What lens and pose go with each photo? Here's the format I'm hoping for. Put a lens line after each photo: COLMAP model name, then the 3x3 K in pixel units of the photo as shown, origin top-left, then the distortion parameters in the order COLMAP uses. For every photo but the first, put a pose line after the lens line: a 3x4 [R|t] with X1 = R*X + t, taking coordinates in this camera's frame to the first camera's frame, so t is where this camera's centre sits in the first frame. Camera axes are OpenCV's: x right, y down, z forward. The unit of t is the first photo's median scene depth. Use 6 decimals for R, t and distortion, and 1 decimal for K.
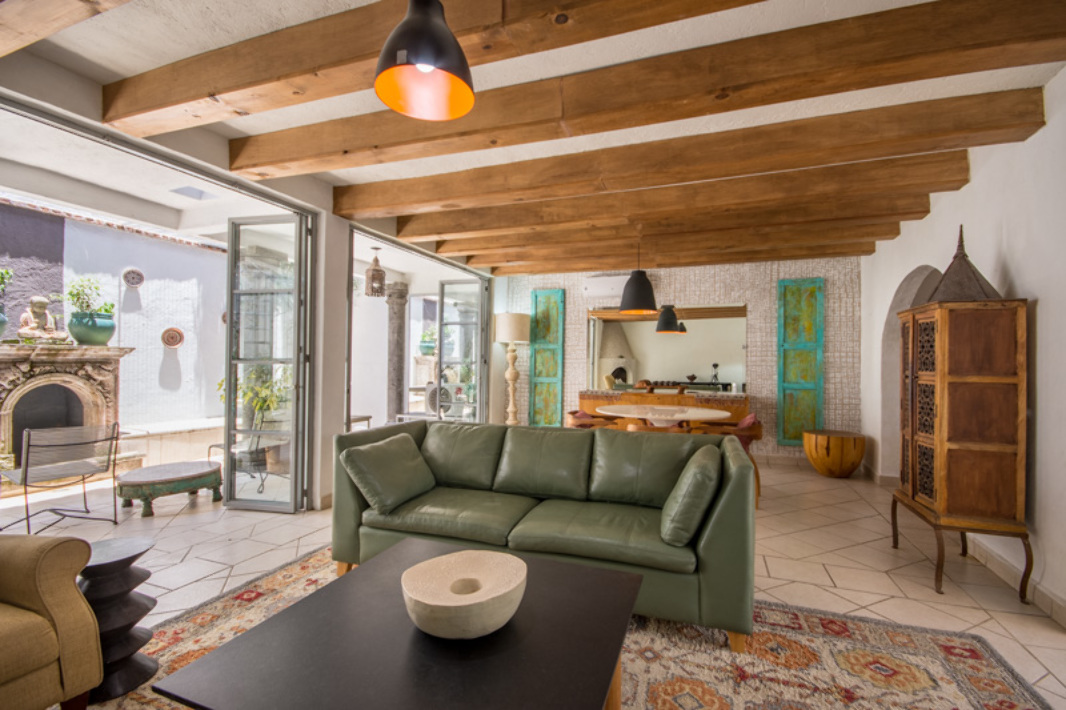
lens RADIAL K [[479.0, 0, 540.4], [0, 479.0, 363.2], [0, 0, 1]] dist [-0.014234, -0.000979]
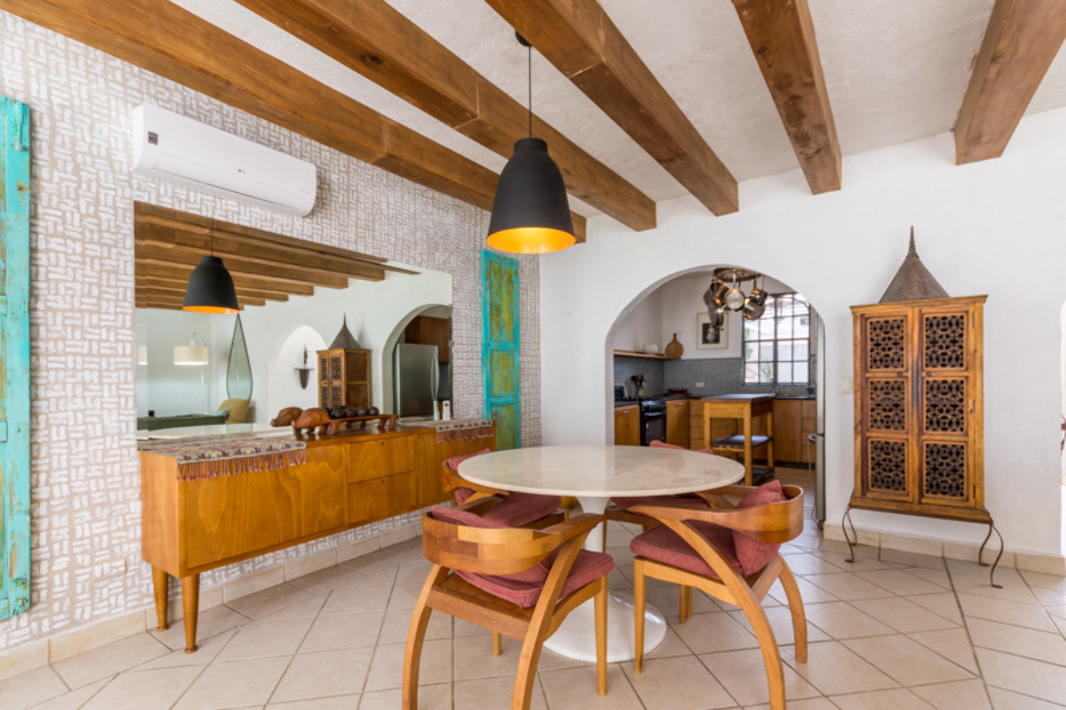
lens RADIAL K [[479.0, 0, 536.2], [0, 479.0, 385.5], [0, 0, 1]] dist [-0.014234, -0.000979]
pose [[0.262749, -0.027108, 0.964483, -0.162485], [0.016441, 0.999586, 0.023616, 0.008376], [-0.964724, 0.009652, 0.263086, 0.742630]]
